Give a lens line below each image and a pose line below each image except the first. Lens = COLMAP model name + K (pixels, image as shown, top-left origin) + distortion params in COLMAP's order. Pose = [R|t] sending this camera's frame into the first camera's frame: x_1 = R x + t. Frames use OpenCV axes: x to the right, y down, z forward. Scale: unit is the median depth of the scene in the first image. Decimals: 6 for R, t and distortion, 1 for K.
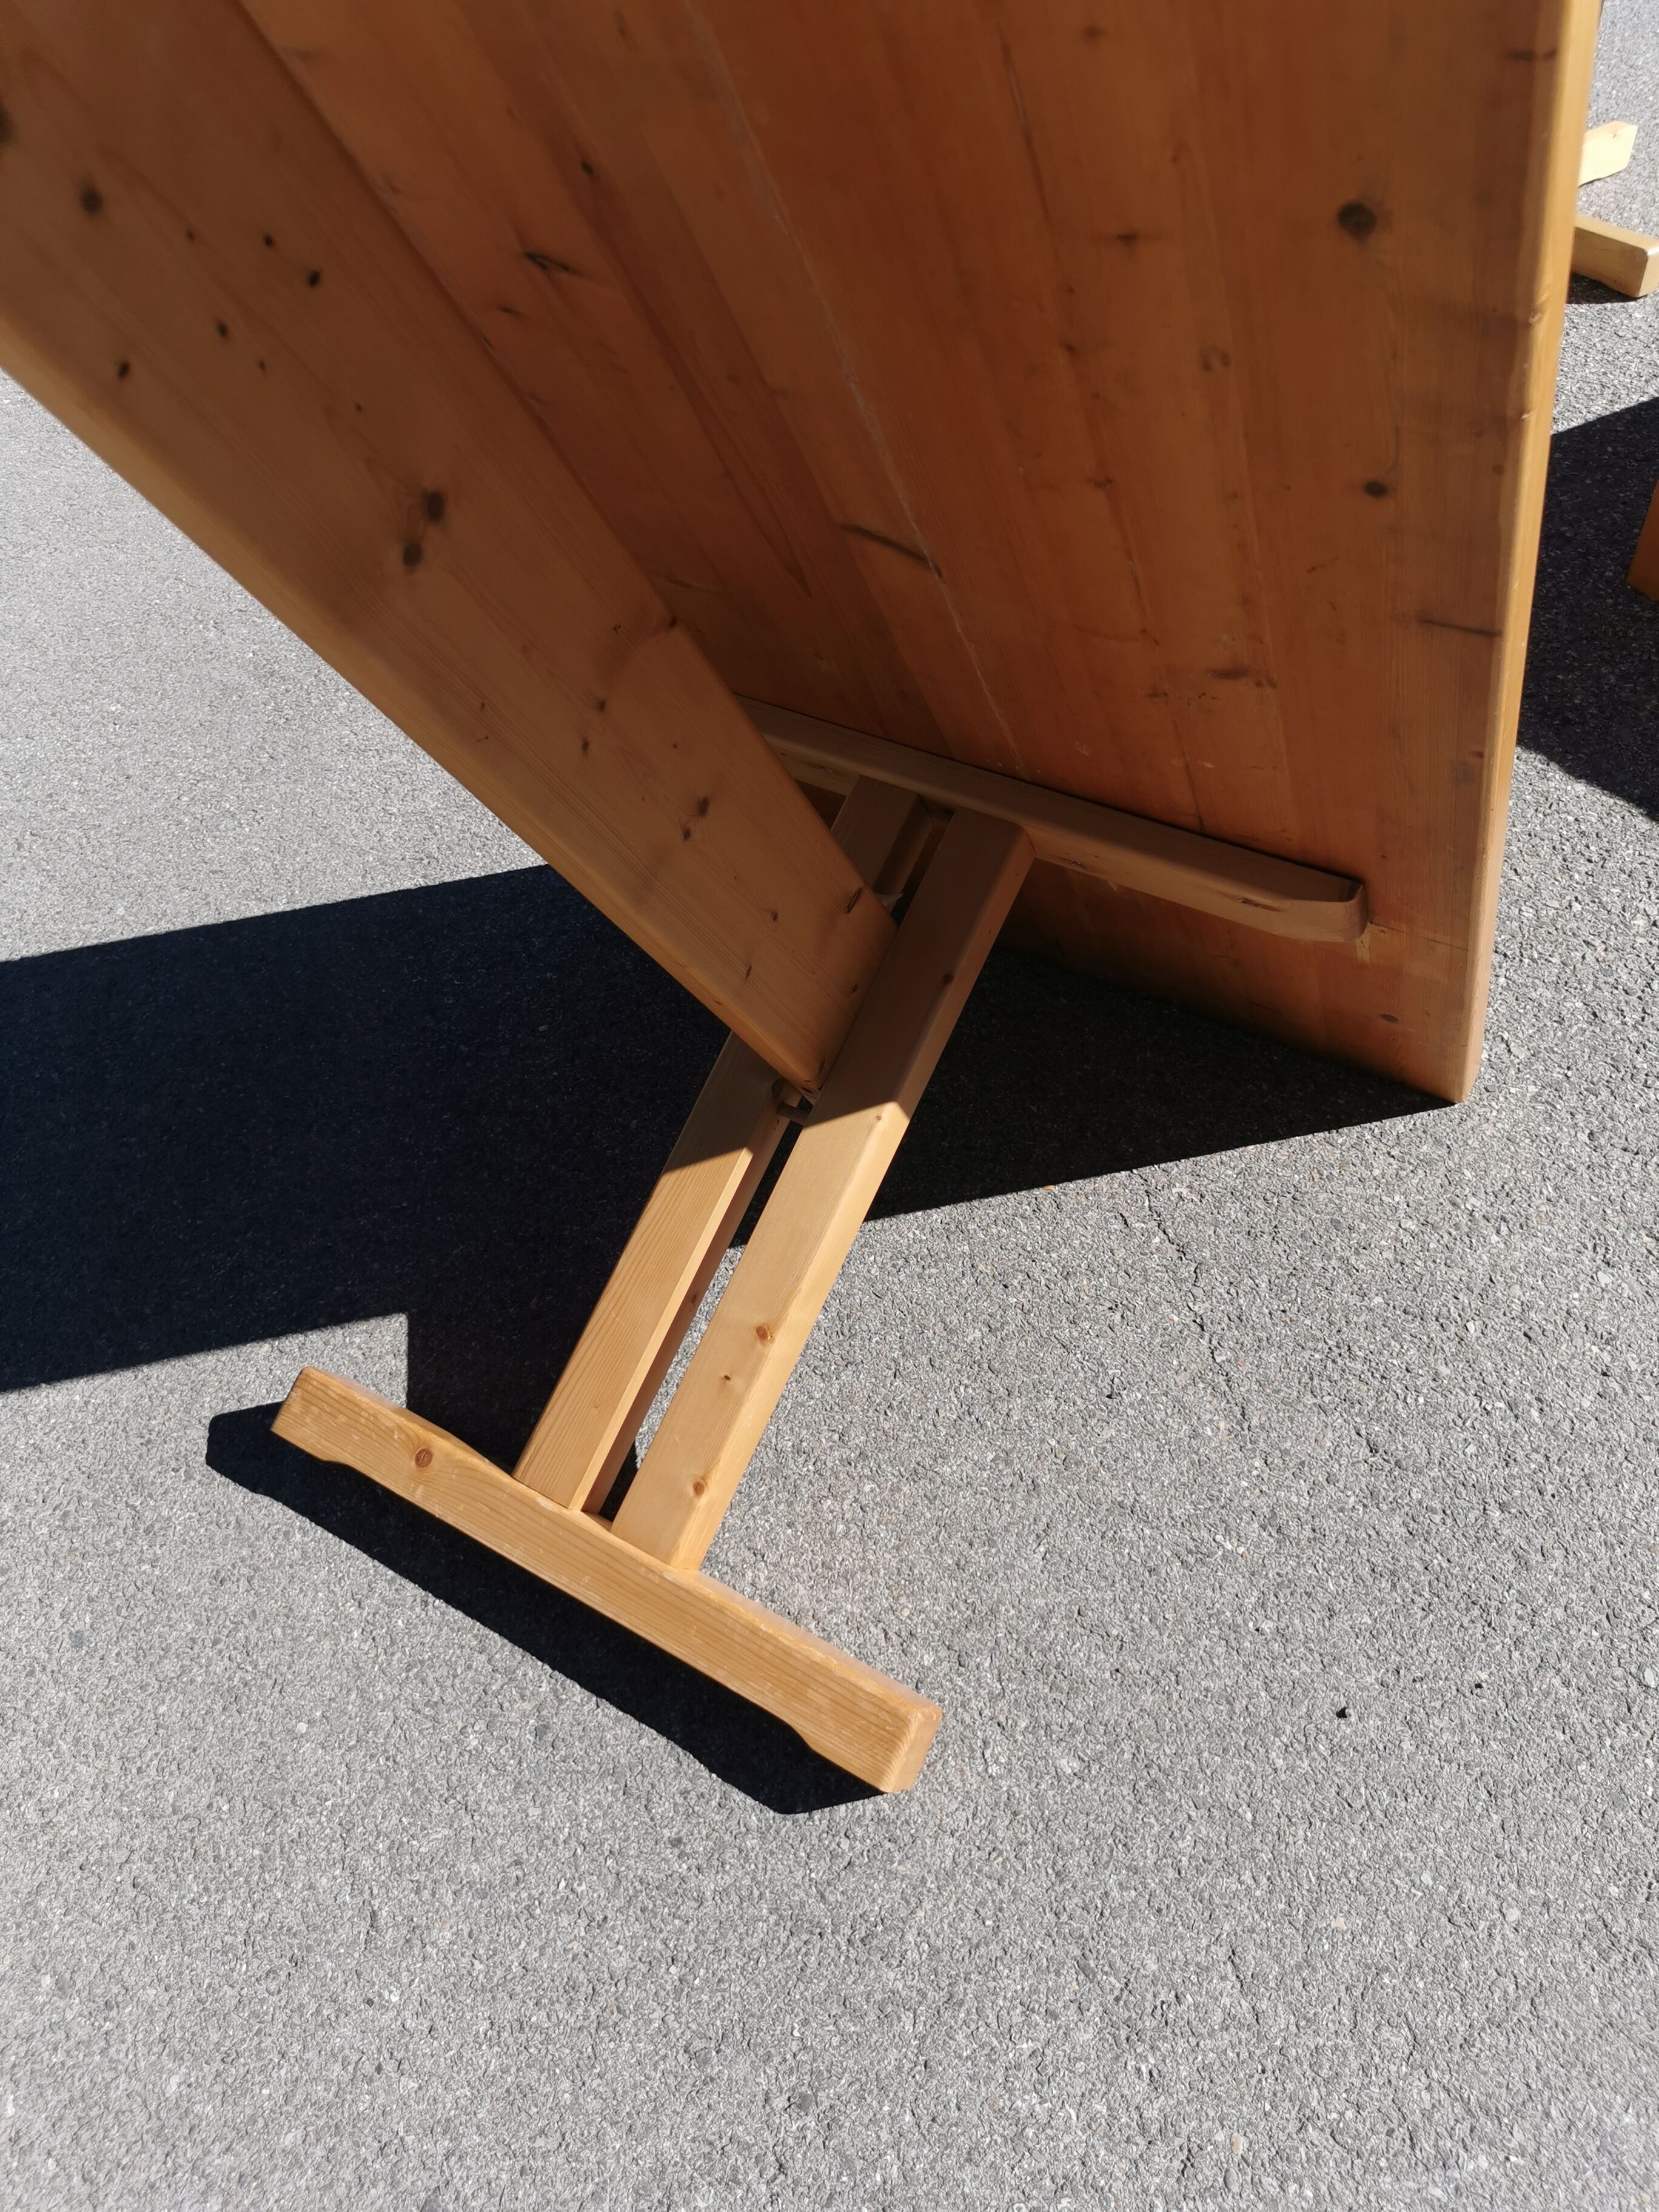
lens RADIAL K [[1707.6, 0, 824.1], [0, 1707.6, 1111.8], [0, 0, 1]] dist [0.036952, -0.013276]
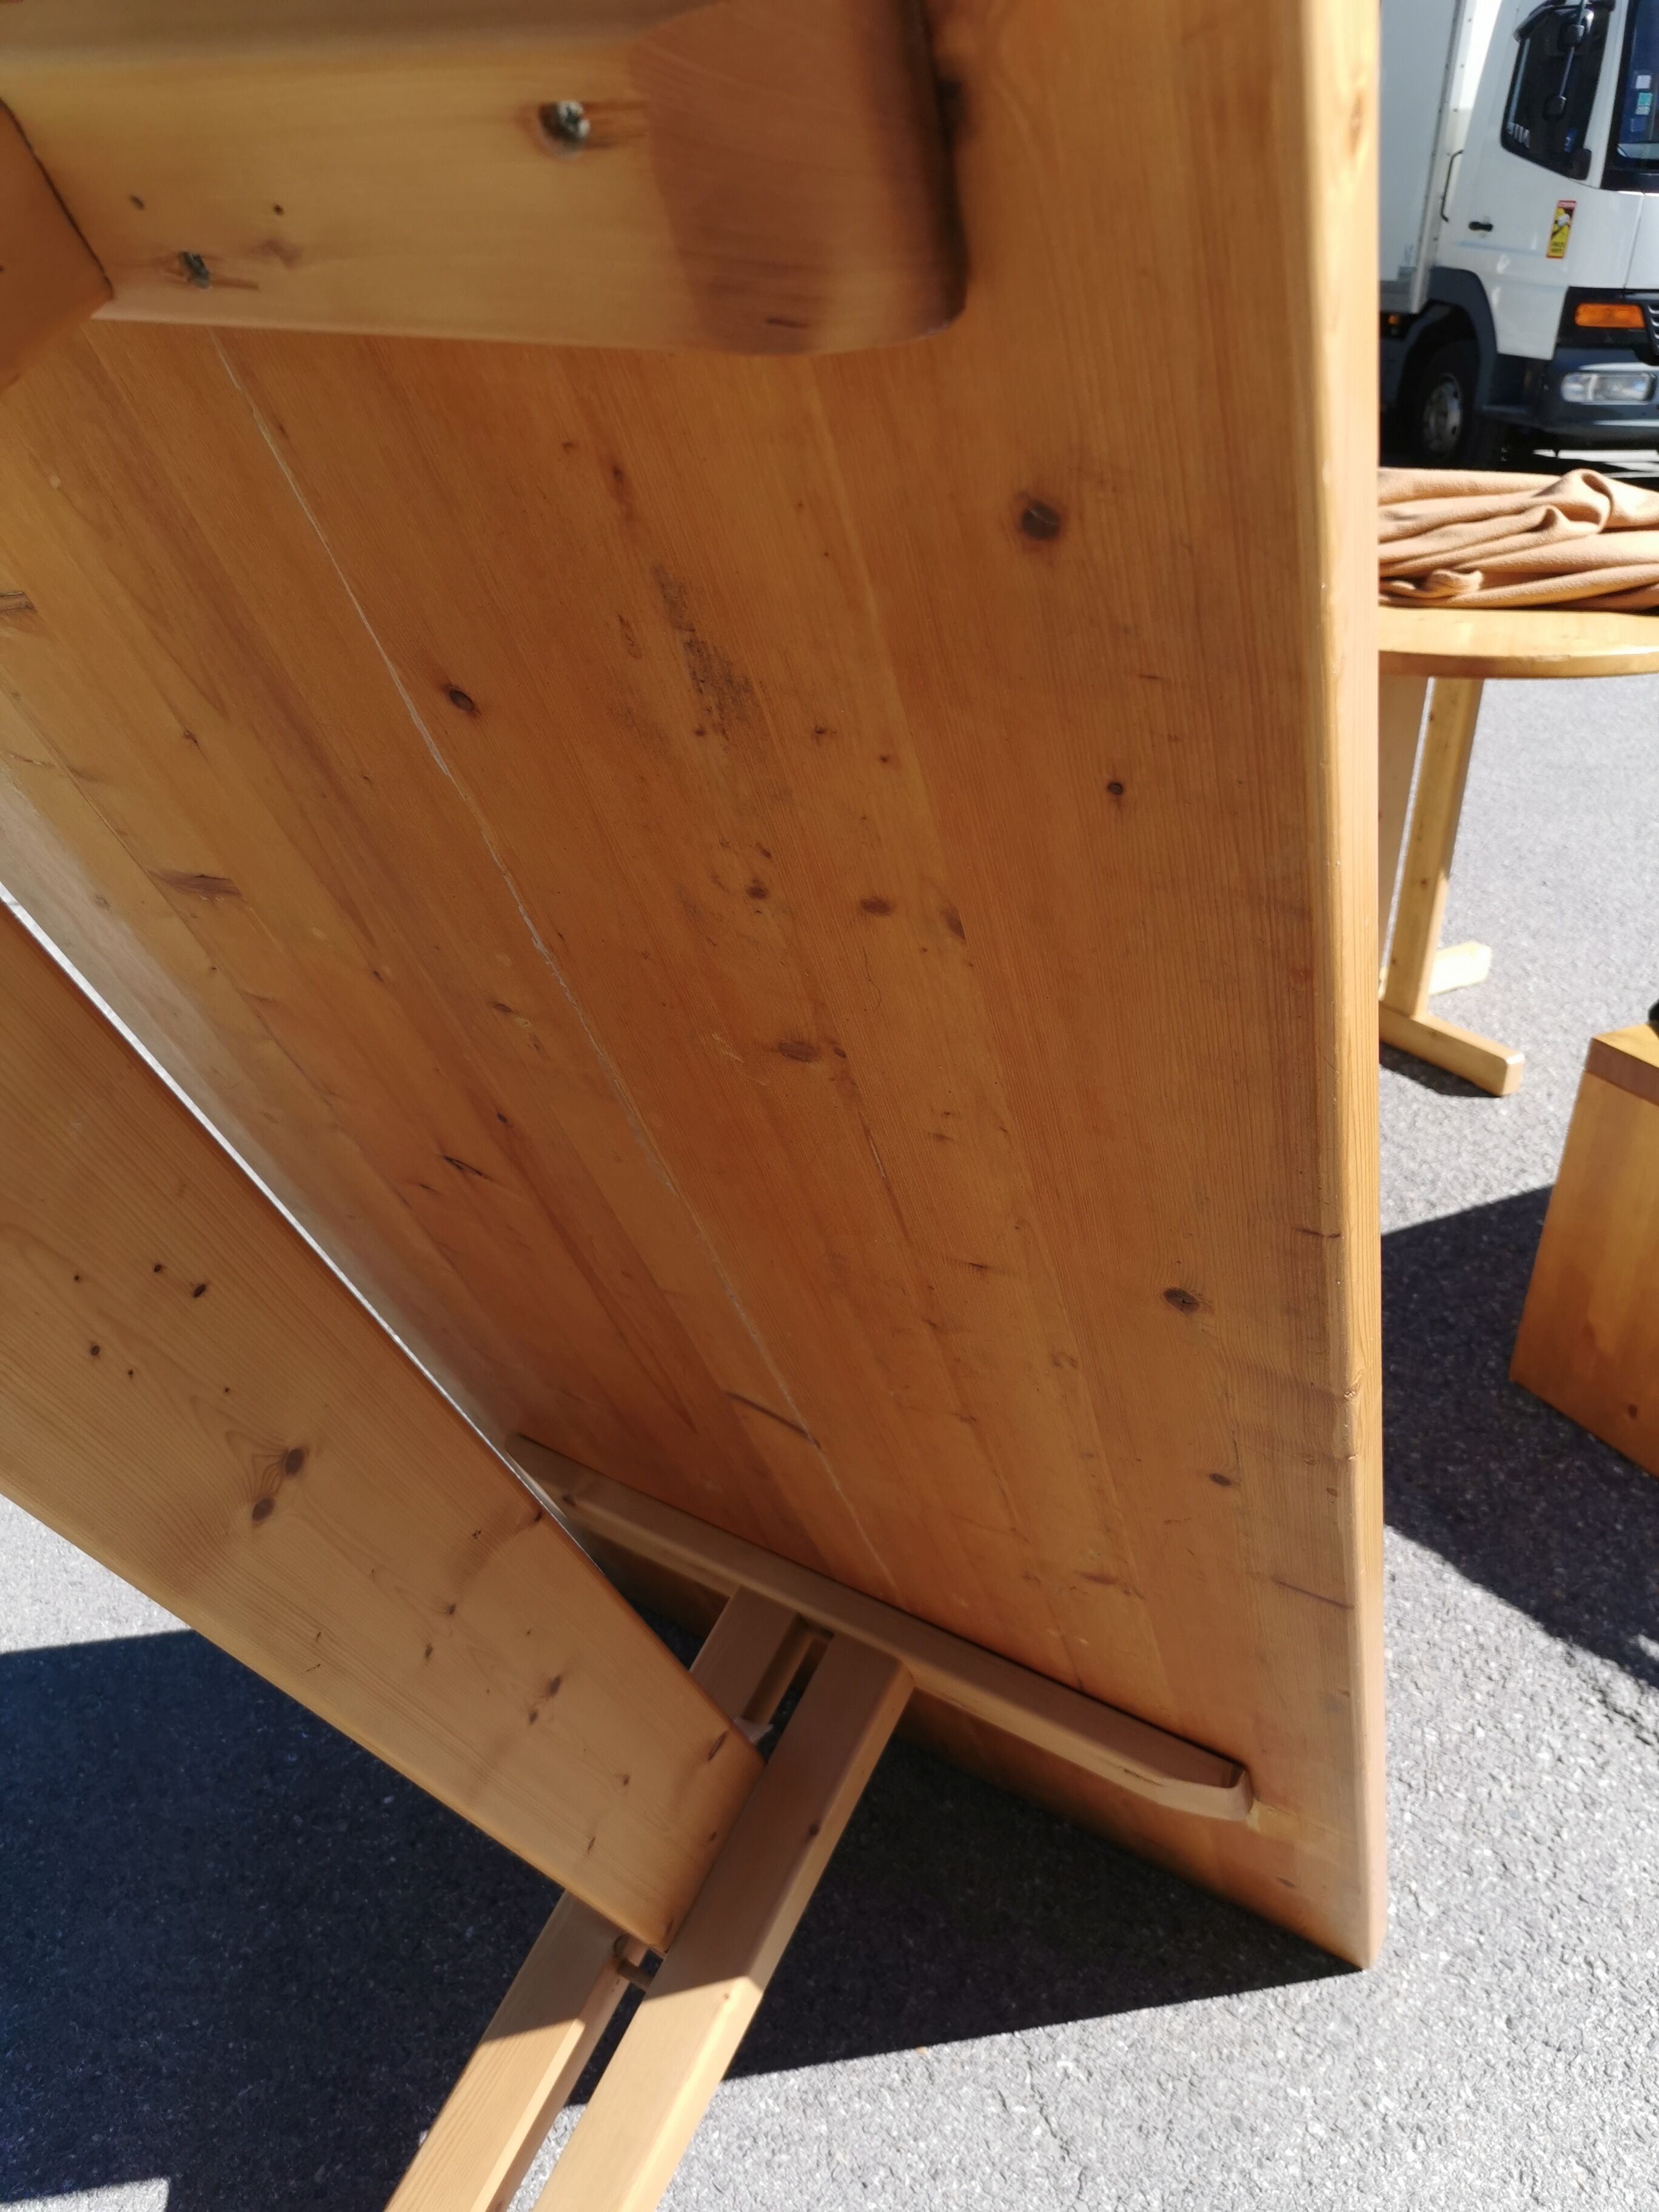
lens RADIAL K [[1730.6, 0, 829.5], [0, 1730.6, 1106.0], [0, 0, 1]] dist [0.005203, 0.010906]
pose [[0.996744, 0.075361, 0.028659, 0.020837], [-0.060854, 0.936350, -0.345753, -0.105081], [-0.052891, 0.342883, 0.937888, -0.021663]]
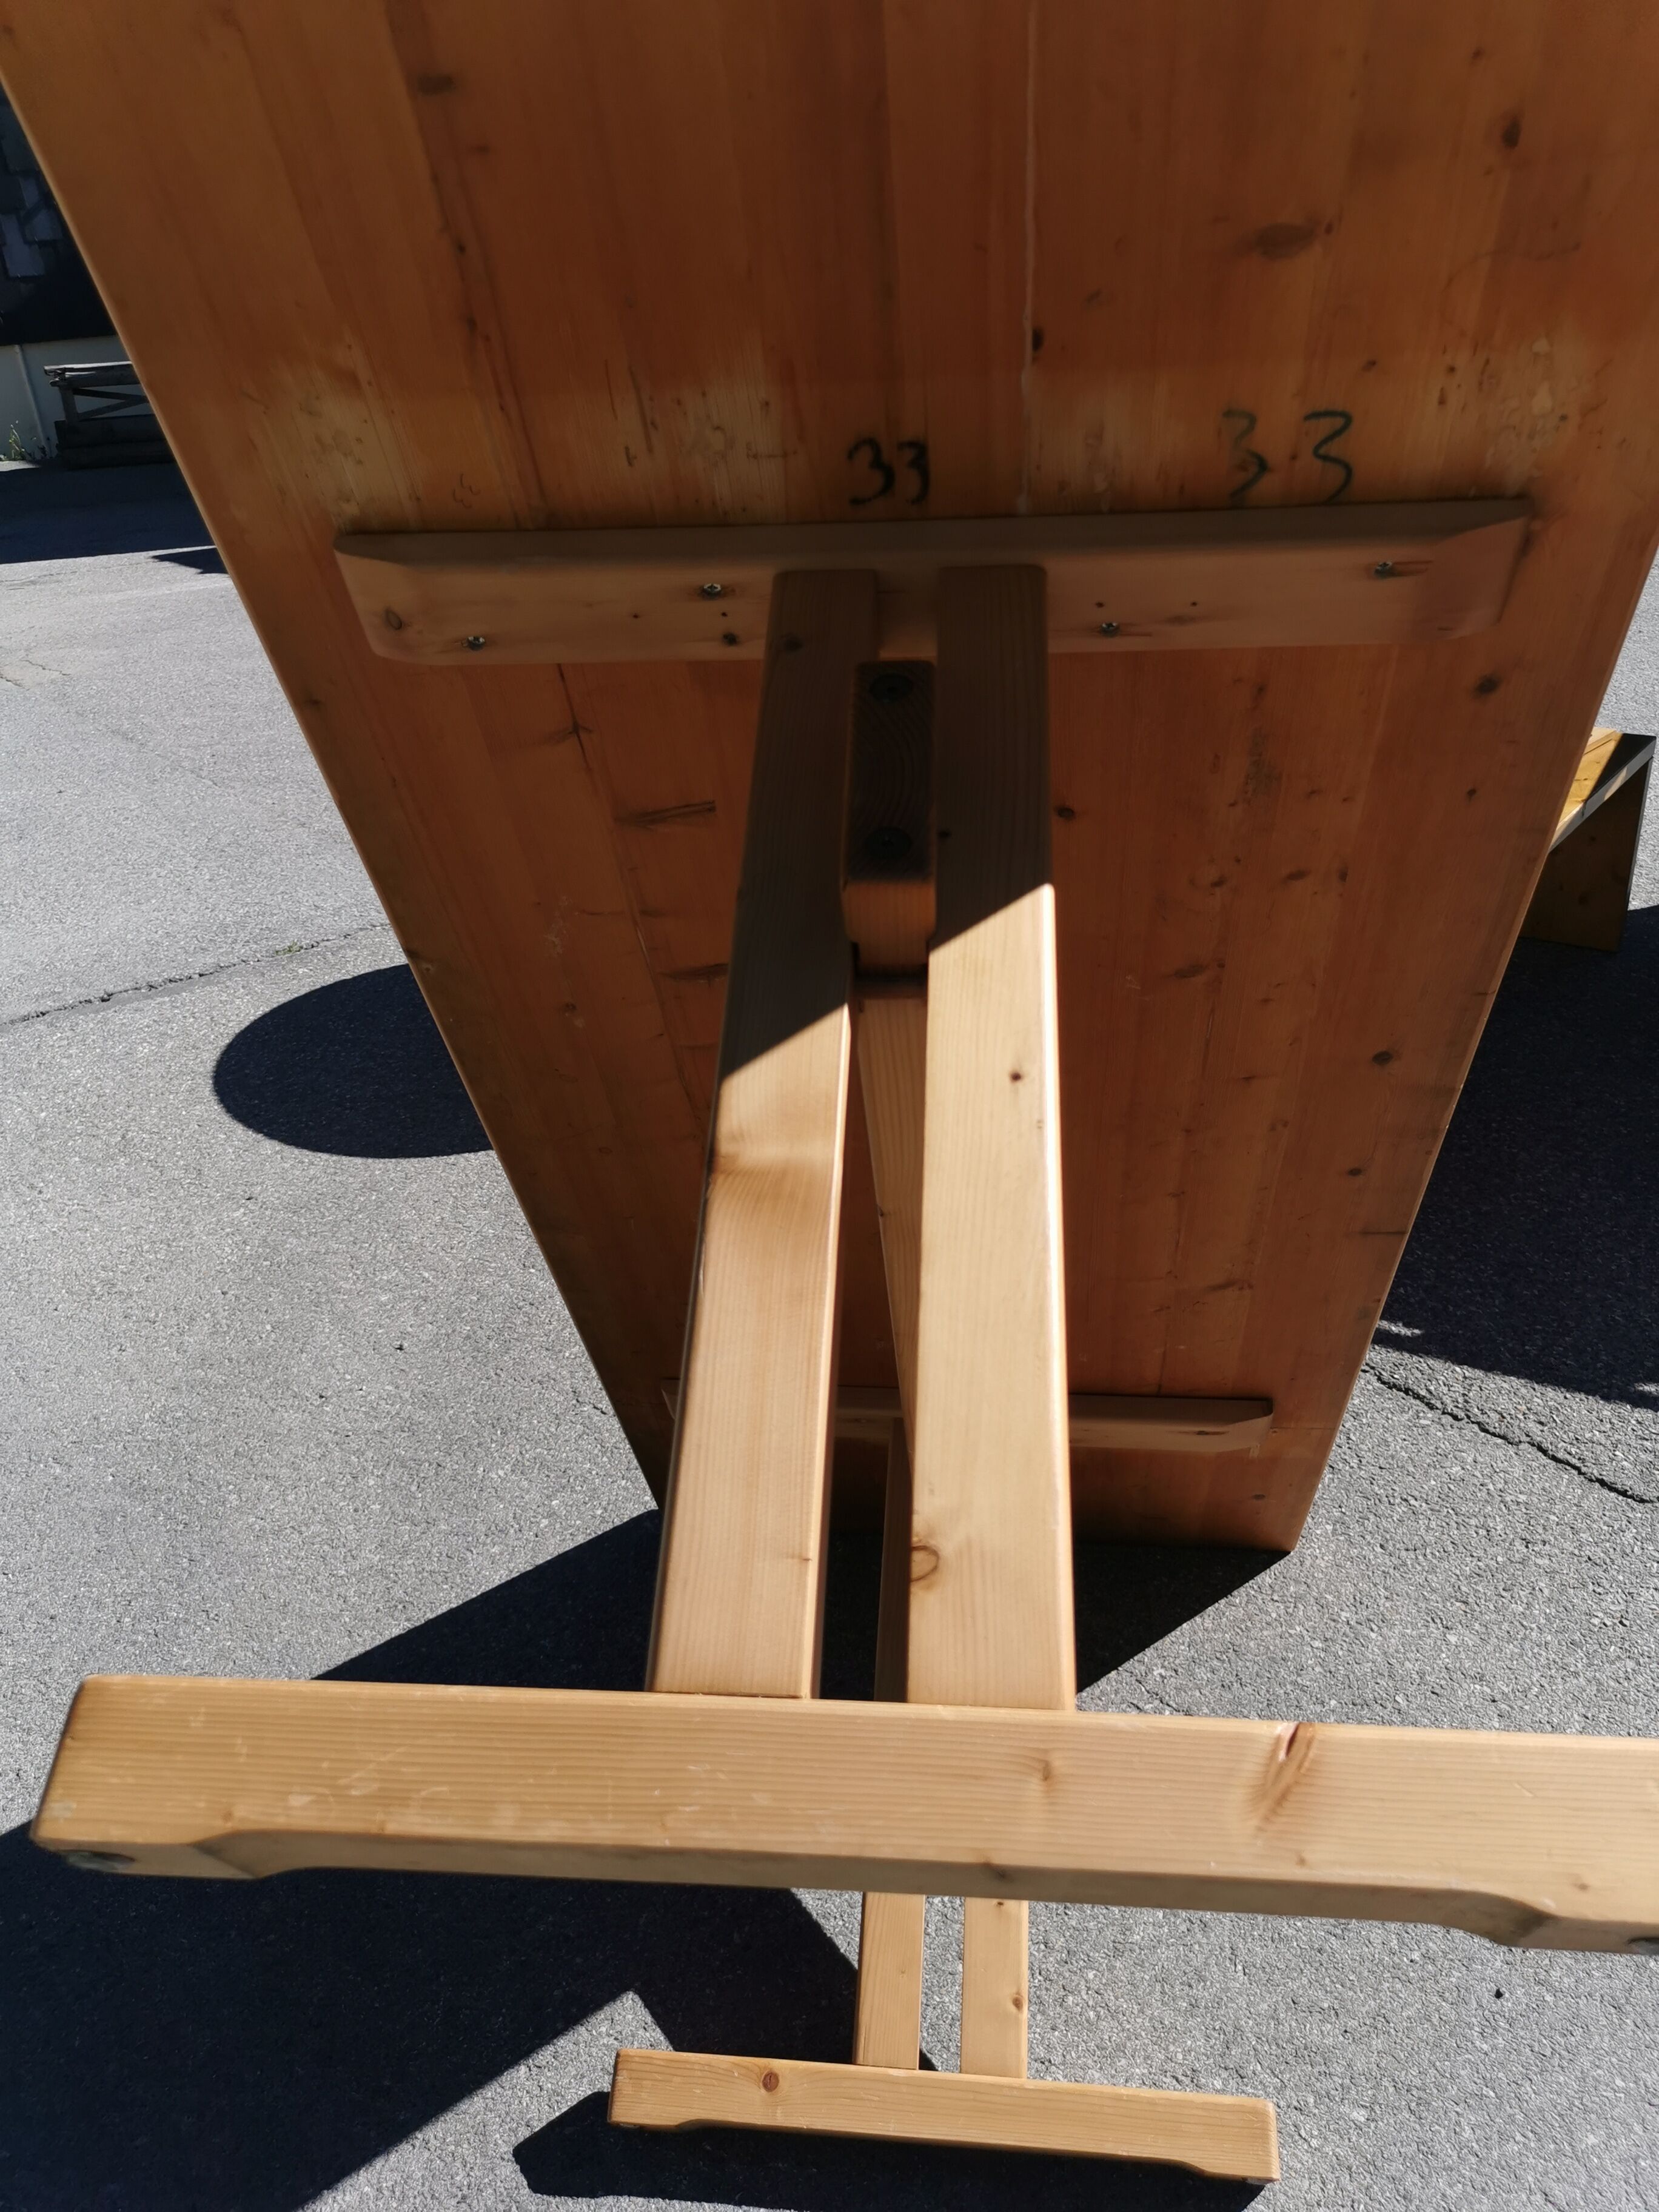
lens RADIAL K [[1700.5, 0, 821.0], [0, 1700.5, 1104.8], [0, 0, 1]] dist [0.027606, -0.026186]
pose [[0.904909, -0.168442, 0.390854, -0.471130], [0.301424, 0.901985, -0.309139, -0.019846], [-0.300473, 0.397556, 0.866987, -0.226187]]
